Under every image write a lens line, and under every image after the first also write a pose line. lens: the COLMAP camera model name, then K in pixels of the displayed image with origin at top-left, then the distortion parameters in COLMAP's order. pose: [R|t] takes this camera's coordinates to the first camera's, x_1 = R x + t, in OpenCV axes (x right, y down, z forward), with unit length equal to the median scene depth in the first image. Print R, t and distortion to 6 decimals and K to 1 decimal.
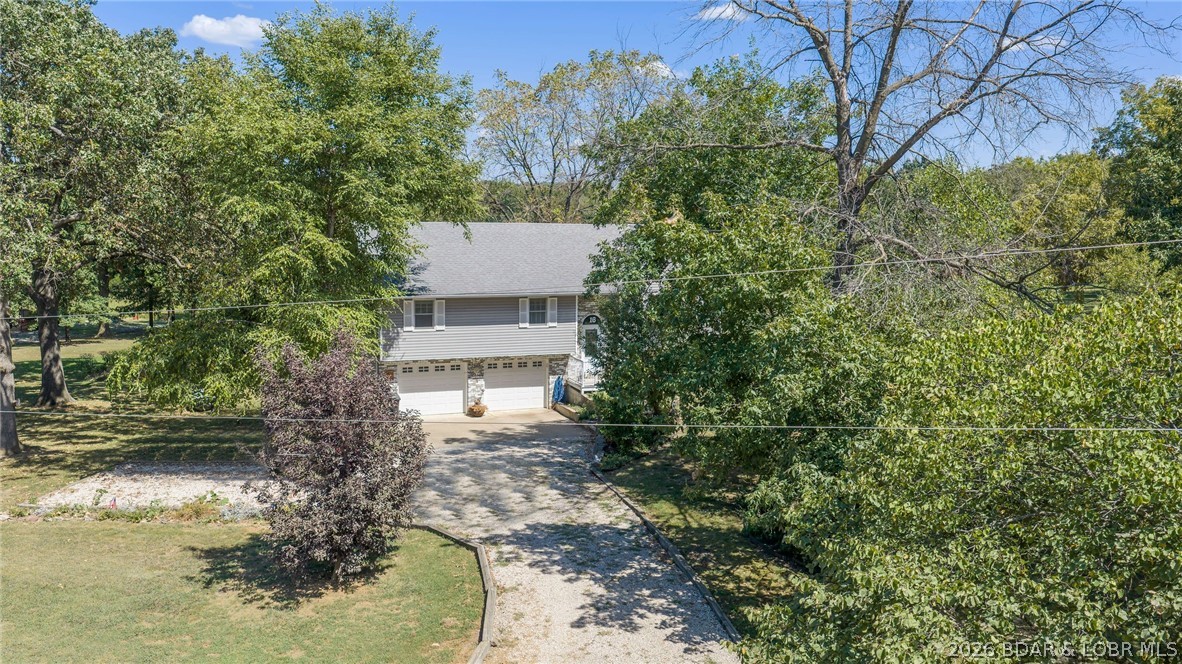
lens RADIAL K [[987.0, 0, 591.0], [0, 987.0, 332.0], [0, 0, 1]] dist [0.002218, 0.001650]
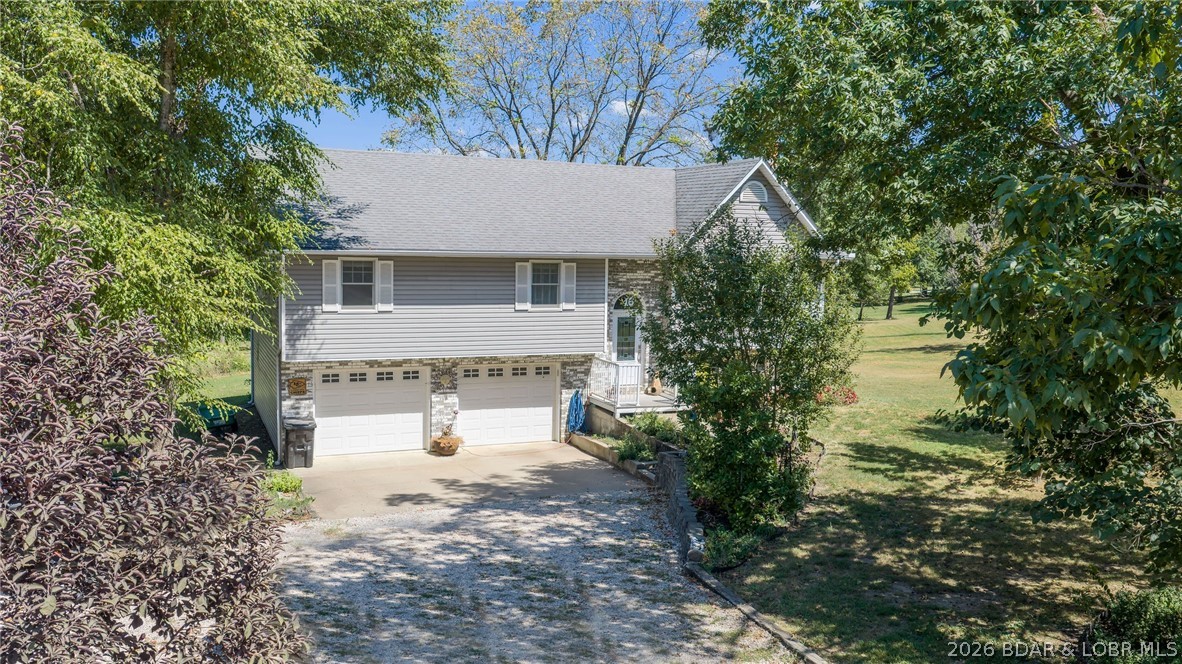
lens RADIAL K [[987.0, 0, 591.0], [0, 987.0, 332.0], [0, 0, 1]] dist [0.002218, 0.001650]
pose [[0.999478, 0.000236, 0.032295, -0.046163], [0.000933, 0.999345, -0.036189, 0.032149], [-0.032282, 0.036200, 0.998823, 0.390172]]
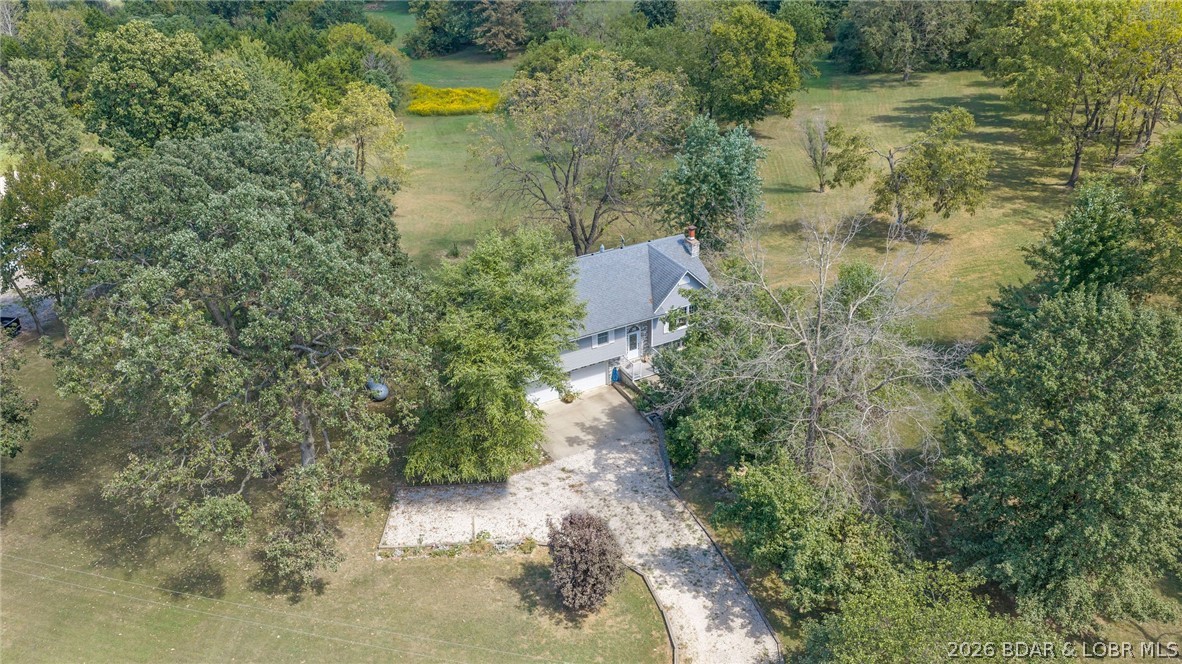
lens RADIAL K [[987.0, 0, 591.0], [0, 987.0, 332.0], [0, 0, 1]] dist [0.002218, 0.001650]
pose [[0.992365, -0.092634, 0.081424, -0.203997], [0.057219, 0.930651, 0.361407, -0.609415], [-0.109256, -0.353989, 0.928846, -0.463677]]
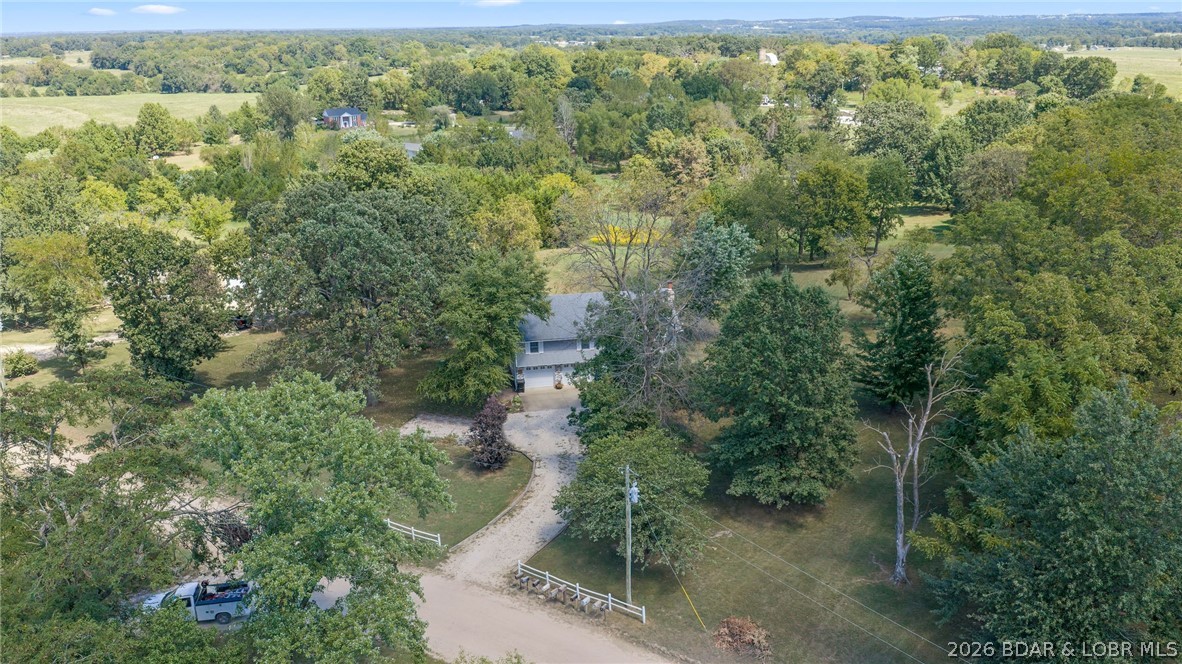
lens RADIAL K [[987.0, 0, 591.0], [0, 987.0, 332.0], [0, 0, 1]] dist [0.002218, 0.001650]
pose [[0.981183, 0.023734, -0.191616, 0.394479], [0.008632, 0.986031, 0.166336, -0.426987], [0.192887, -0.164860, 0.967272, -1.179559]]
